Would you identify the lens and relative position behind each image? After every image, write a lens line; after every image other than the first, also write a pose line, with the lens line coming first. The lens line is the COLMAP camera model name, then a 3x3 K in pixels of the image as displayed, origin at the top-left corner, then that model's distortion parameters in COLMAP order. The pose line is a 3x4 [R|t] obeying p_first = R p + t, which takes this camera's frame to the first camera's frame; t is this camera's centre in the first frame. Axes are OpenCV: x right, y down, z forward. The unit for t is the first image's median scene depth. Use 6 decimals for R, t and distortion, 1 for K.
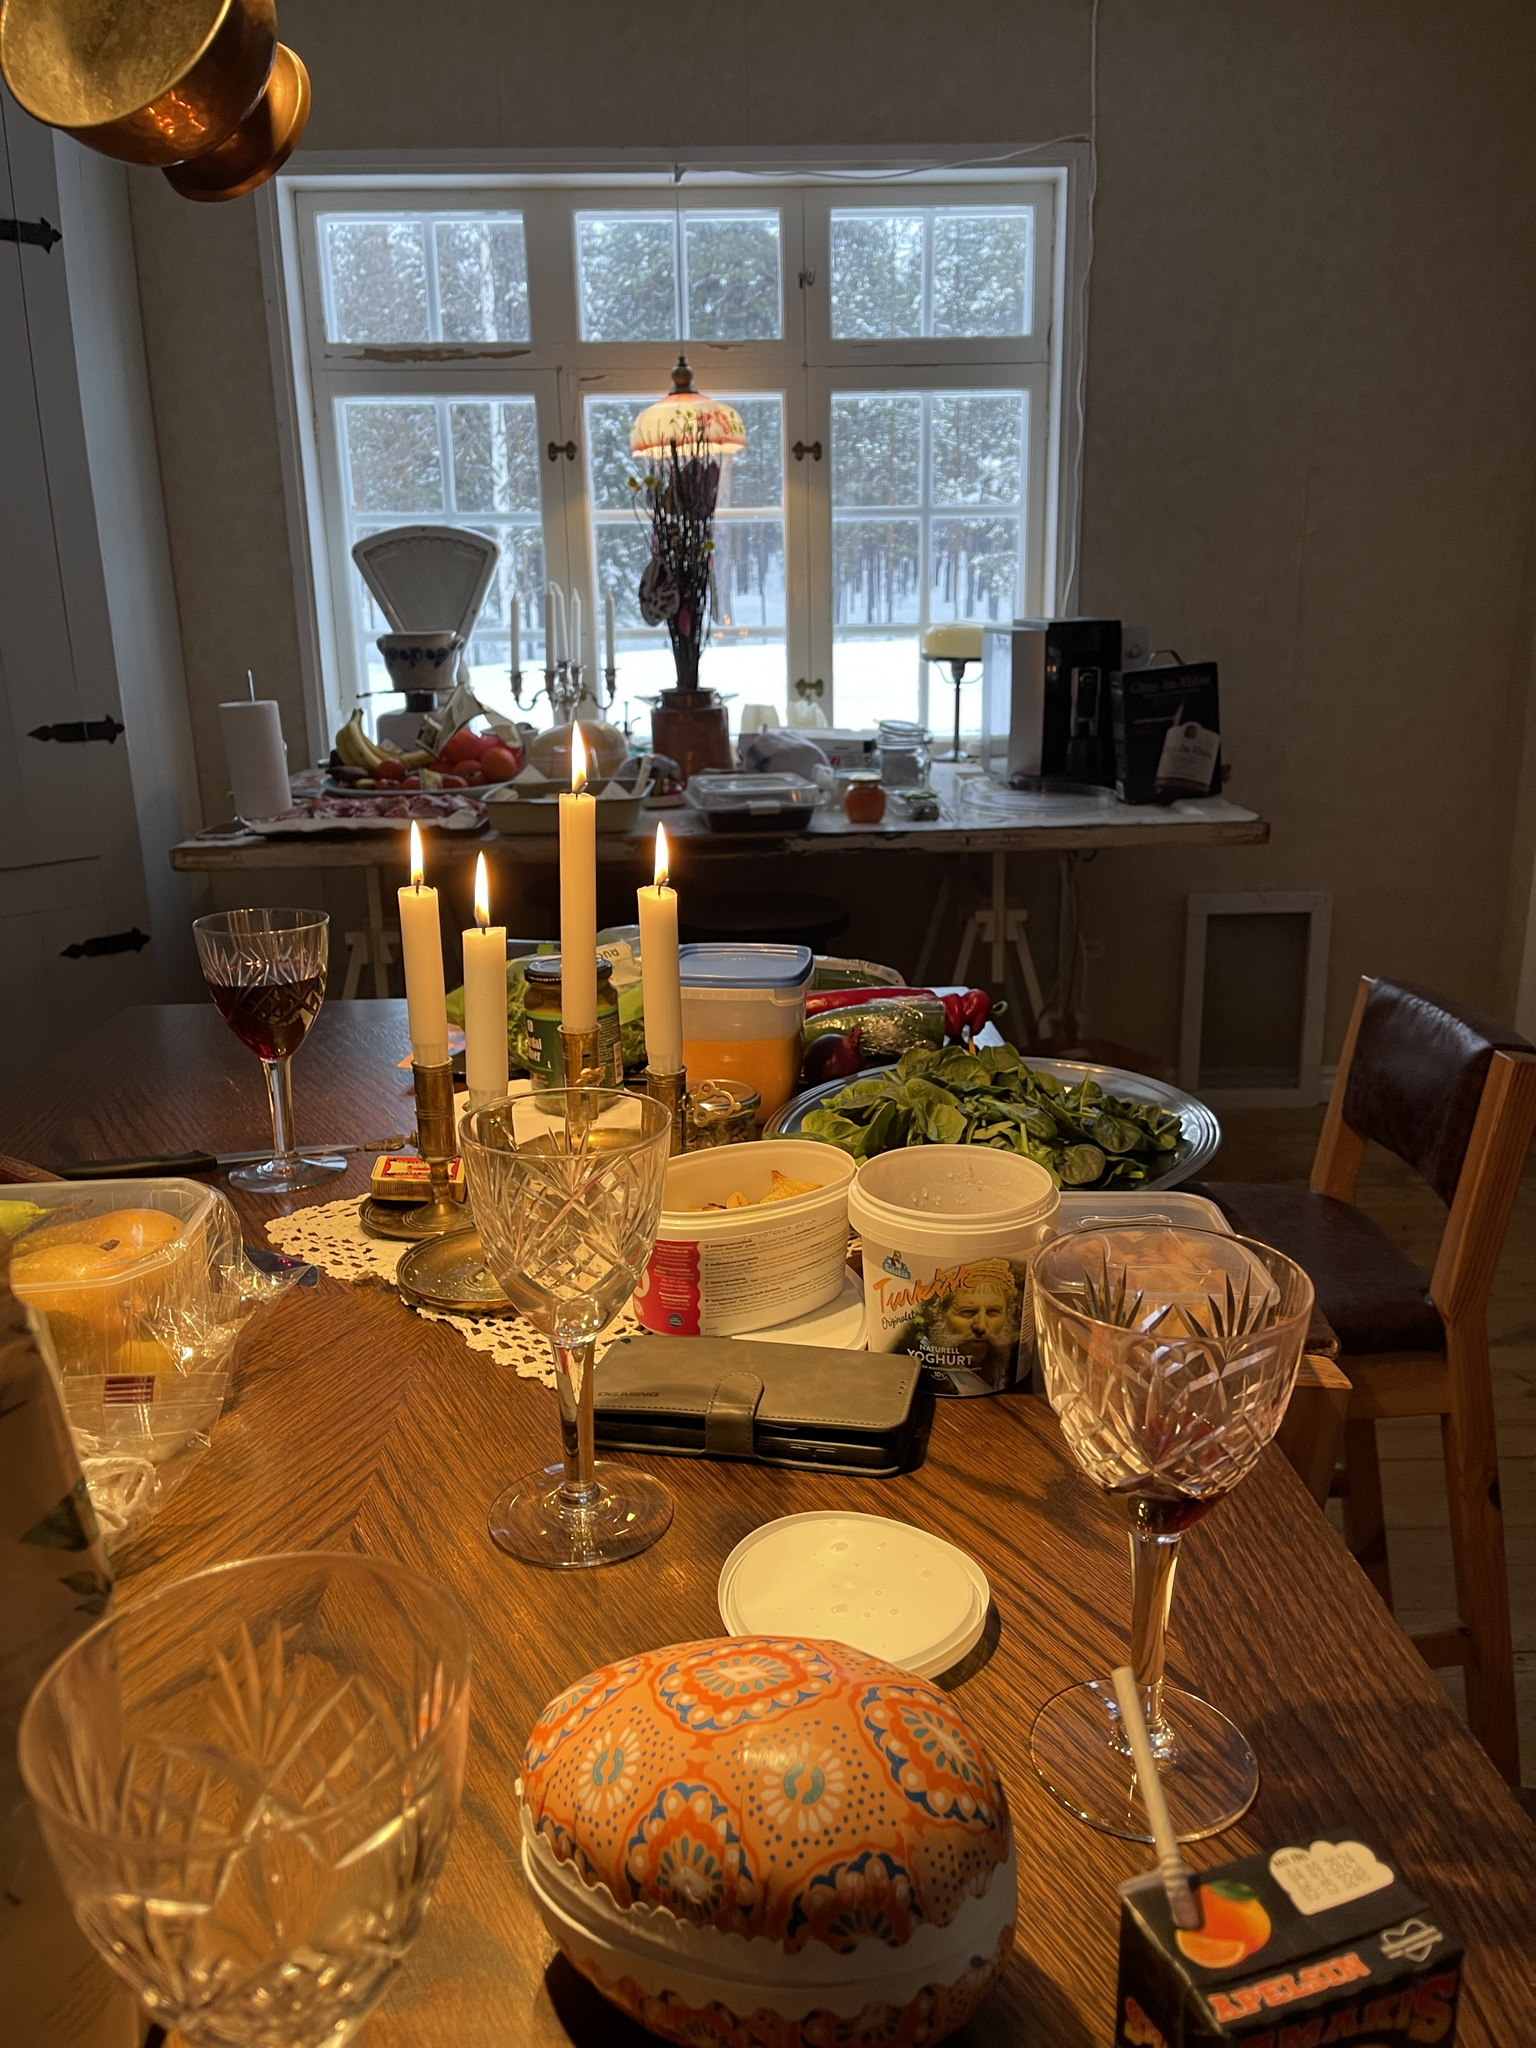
lens RADIAL K [[1594.5, 0, 731.3], [0, 1594.5, 1033.6], [0, 0, 1]] dist [0.056598, -0.103624]
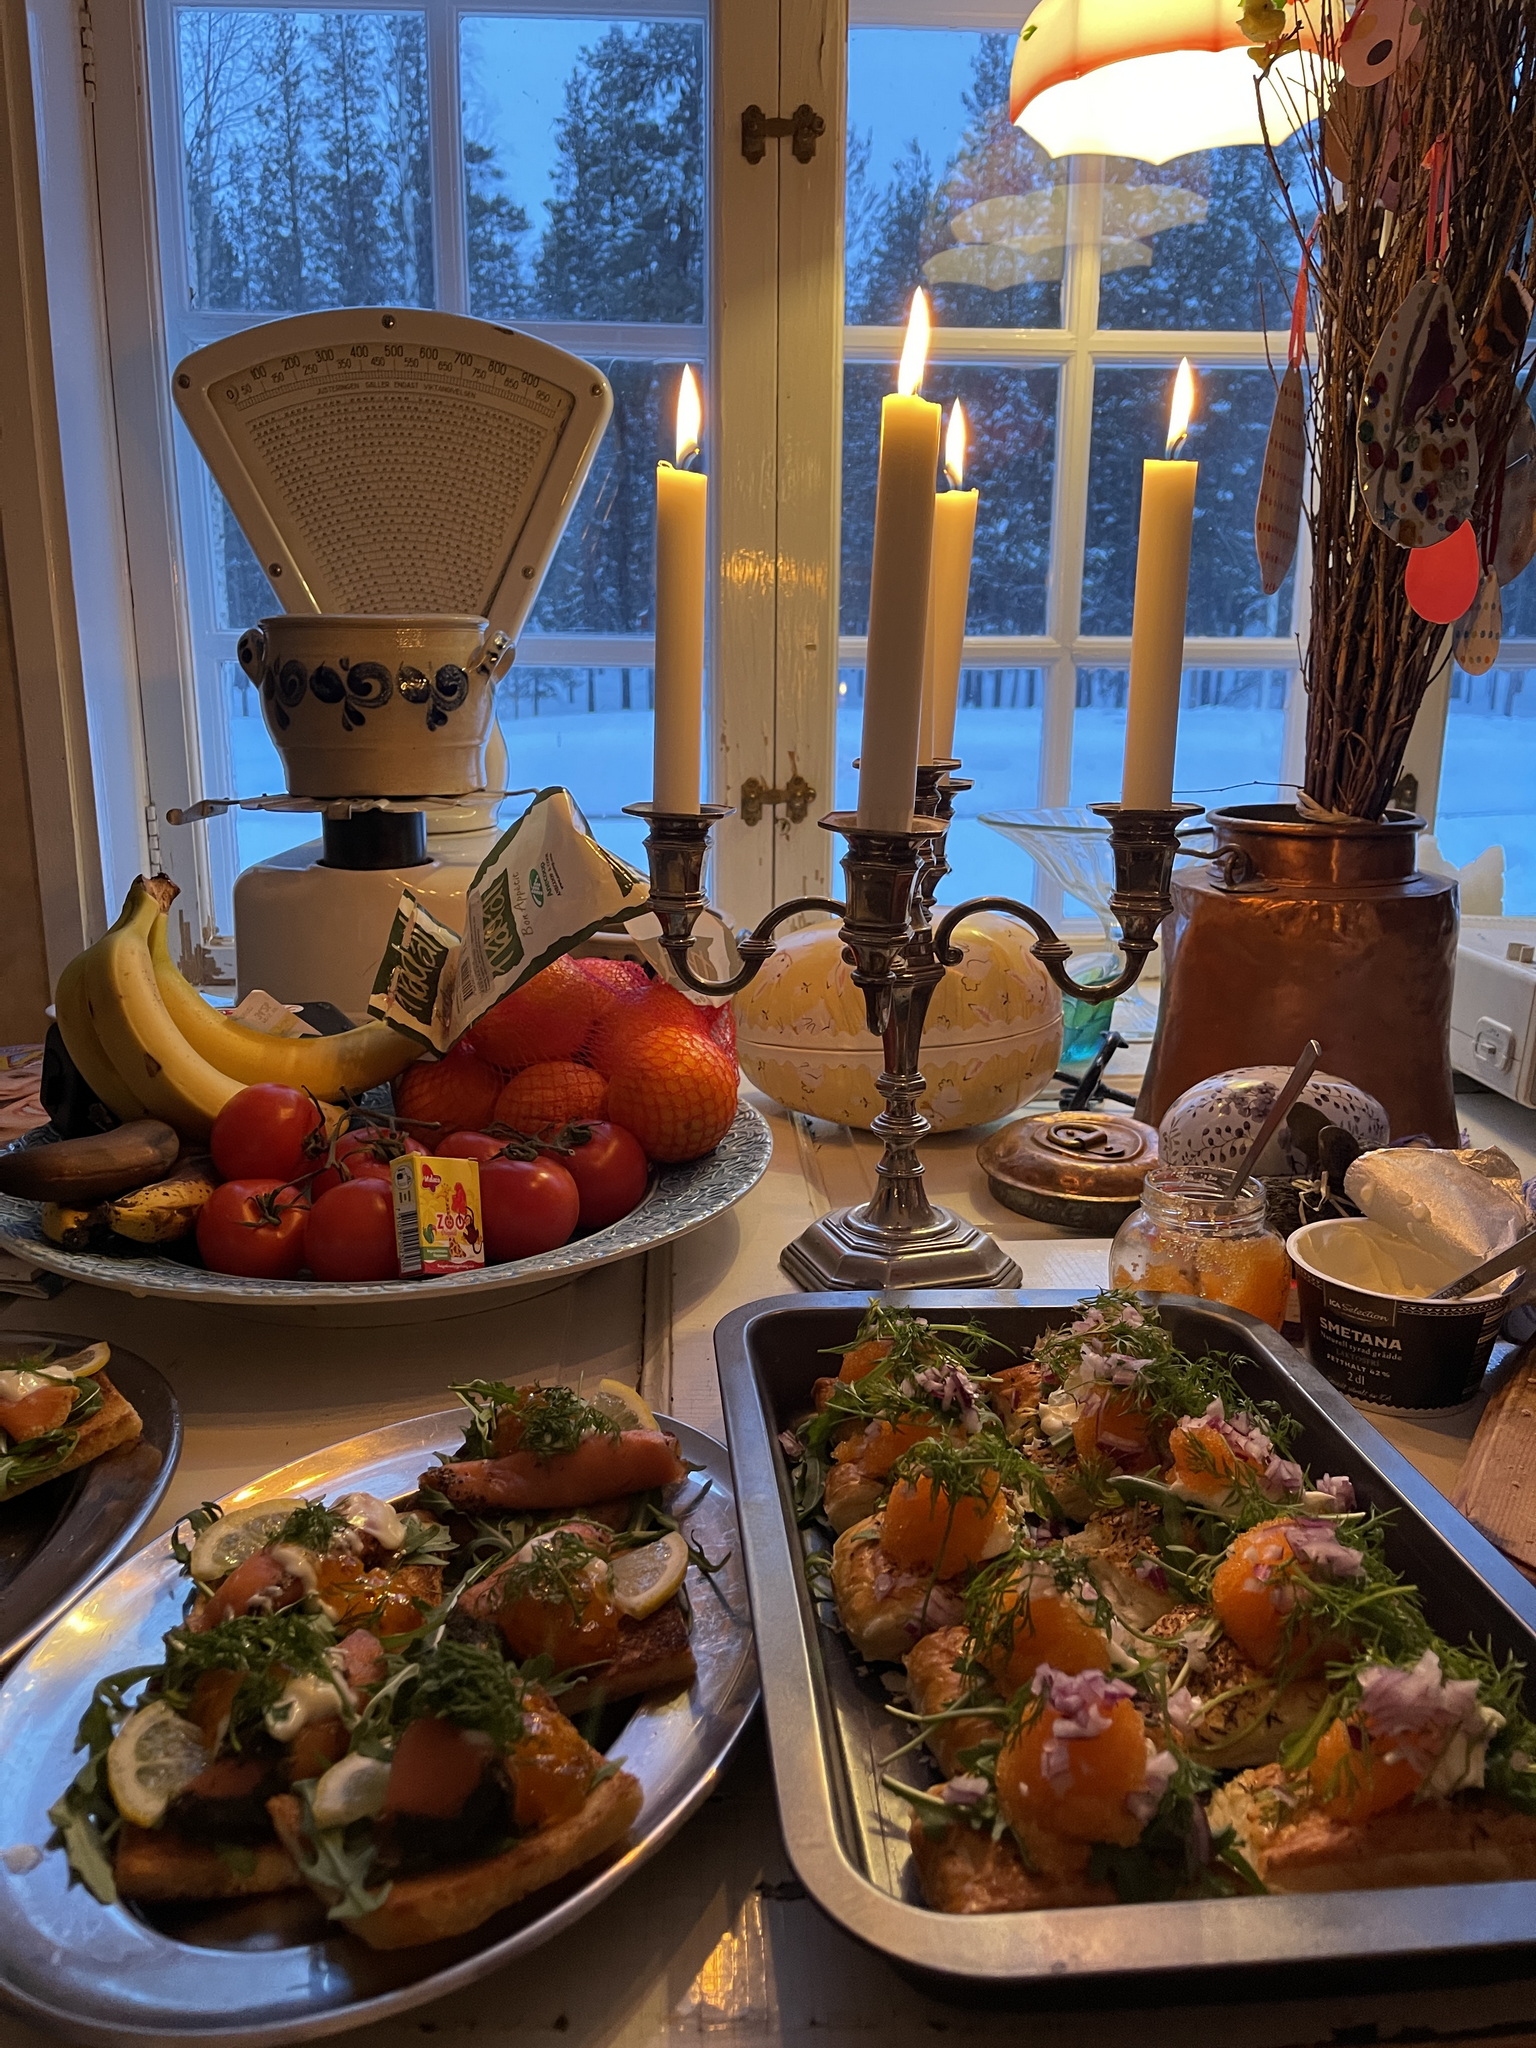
lens RADIAL K [[1594.5, 0, 731.3], [0, 1594.5, 1033.6], [0, 0, 1]] dist [0.056598, -0.103624]
pose [[0.997976, 0.008621, 0.062997, -0.143628], [-0.006010, 0.999119, -0.041532, -0.155735], [-0.063300, 0.041069, 0.997149, 0.684993]]
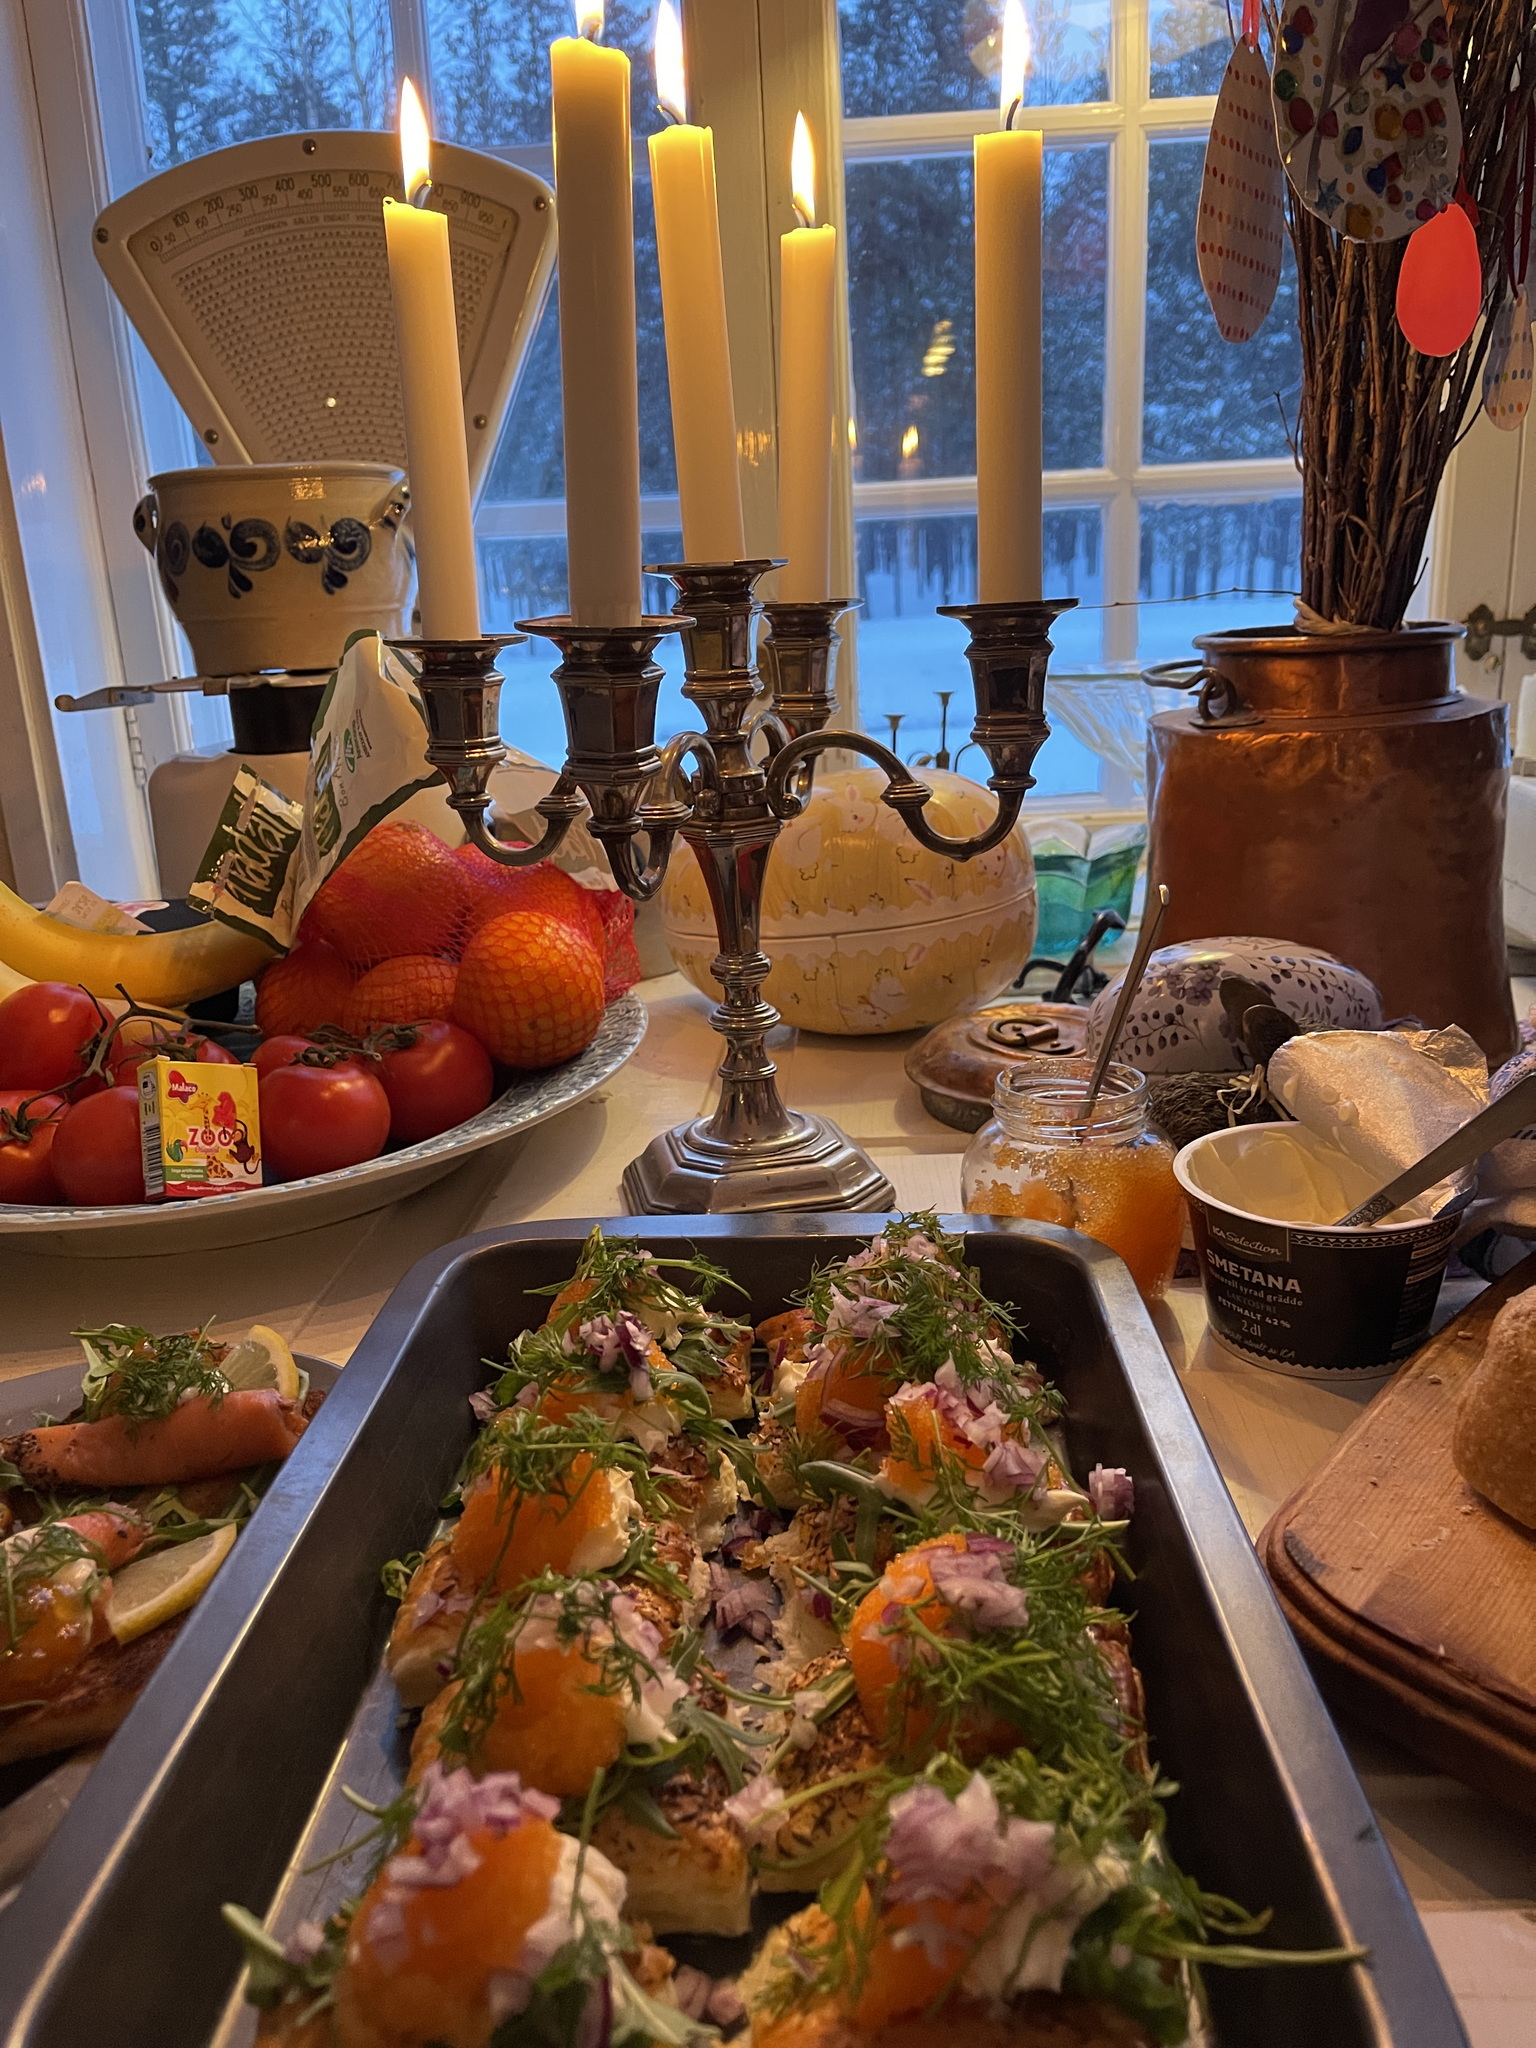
lens RADIAL K [[1594.5, 0, 731.3], [0, 1594.5, 1033.6], [0, 0, 1]] dist [0.056598, -0.103624]
pose [[0.997200, -0.010669, -0.074018, -0.092956], [0.011109, 0.999923, 0.005534, -0.151396], [0.073953, -0.006341, 0.997242, 0.723018]]
